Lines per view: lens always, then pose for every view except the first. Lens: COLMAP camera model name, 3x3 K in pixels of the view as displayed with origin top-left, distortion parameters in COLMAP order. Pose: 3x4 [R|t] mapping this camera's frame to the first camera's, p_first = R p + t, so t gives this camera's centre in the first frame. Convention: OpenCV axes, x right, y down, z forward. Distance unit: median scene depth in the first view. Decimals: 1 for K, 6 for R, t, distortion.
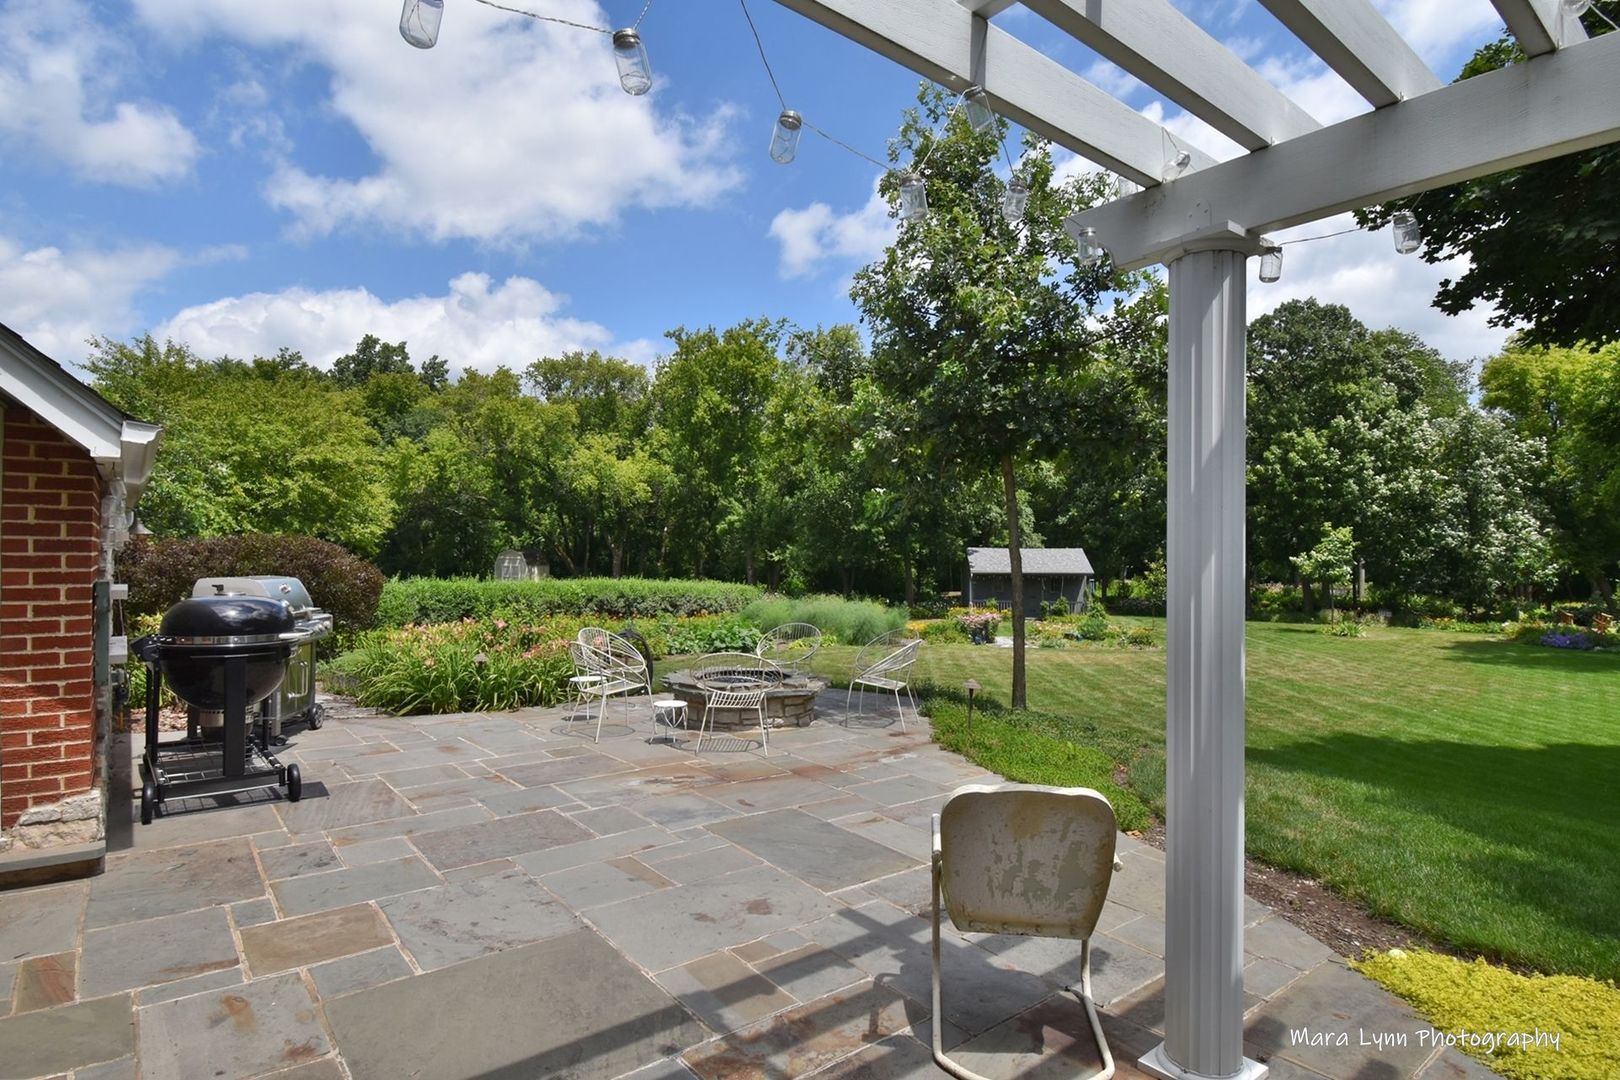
lens RADIAL K [[830.2, 0, 765.0], [0, 830.2, 544.3], [0, 0, 1]] dist [-0.002896, -0.000716]
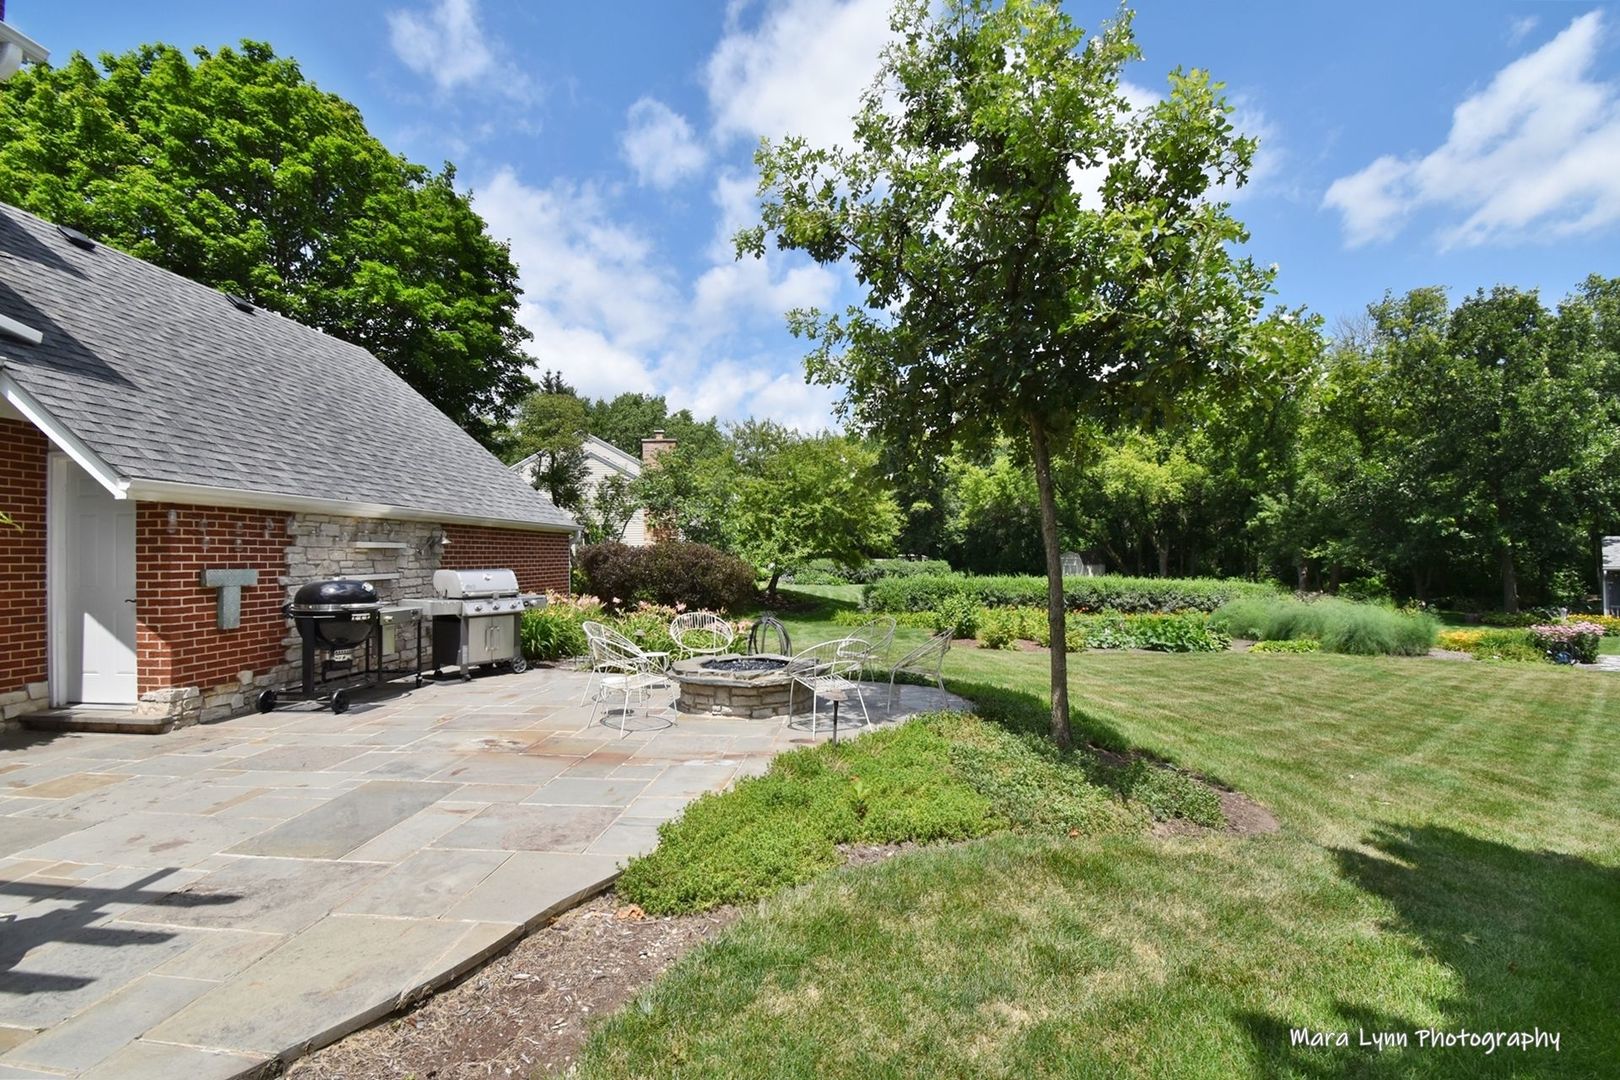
lens RADIAL K [[681.6, 0, 811.3], [0, 681.6, 559.3], [0, 0, 1]] dist [0.009122, -0.017213]
pose [[0.762482, -0.010886, -0.646917, 0.629976], [0.021461, 0.999734, 0.008472, 0.022156], [0.646653, -0.020344, 0.762513, 0.421781]]
